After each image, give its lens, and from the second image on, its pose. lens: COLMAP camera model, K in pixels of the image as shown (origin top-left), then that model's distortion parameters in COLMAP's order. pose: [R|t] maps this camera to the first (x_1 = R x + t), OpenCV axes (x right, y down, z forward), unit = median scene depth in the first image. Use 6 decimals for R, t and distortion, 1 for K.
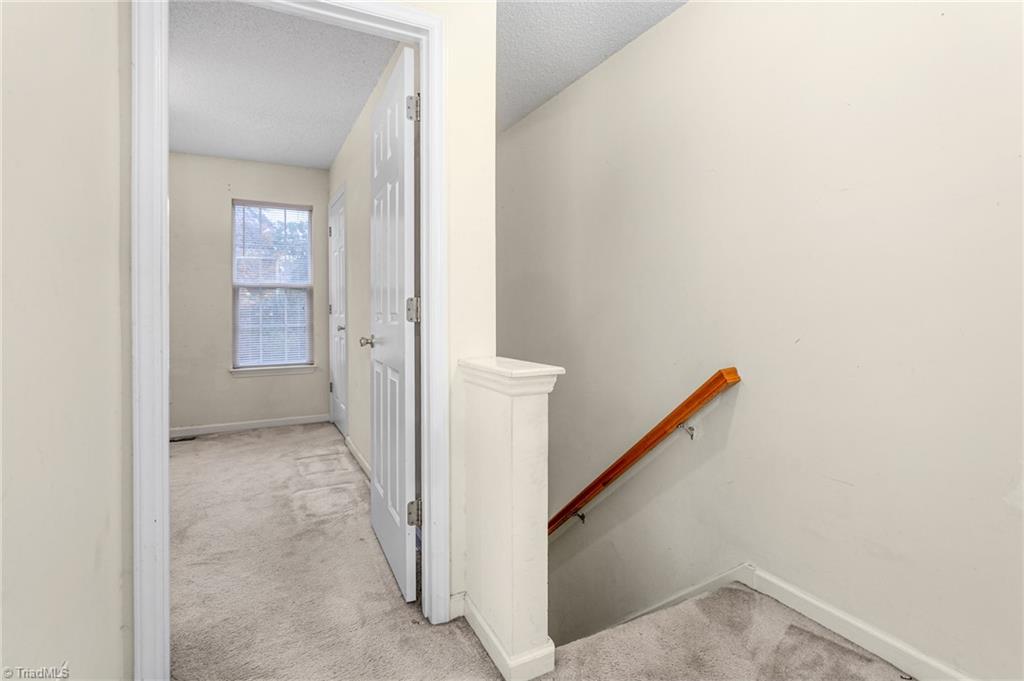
lens RADIAL K [[491.1, 0, 514.6], [0, 491.1, 310.0], [0, 0, 1]] dist [0.000926, 0.001347]
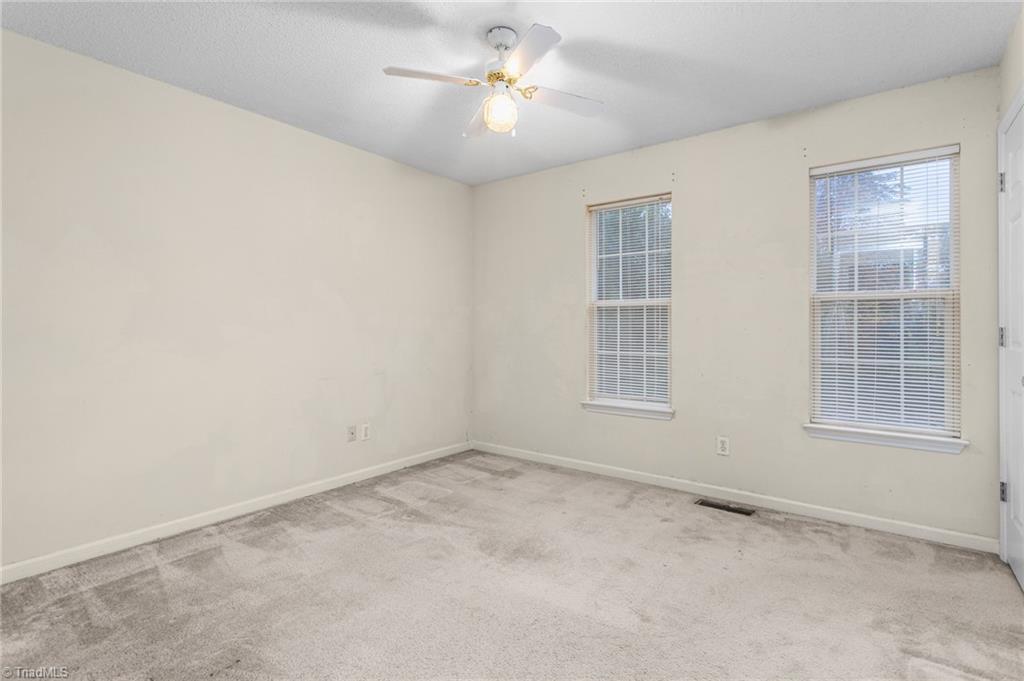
lens RADIAL K [[491.1, 0, 514.7], [0, 491.1, 330.3], [0, 0, 1]] dist [0.000926, 0.001347]
pose [[0.416689, 0.004127, -0.909040, -0.130488], [-0.002032, 0.999991, 0.003609, -0.008947], [0.909047, 0.000344, 0.416693, 0.351963]]
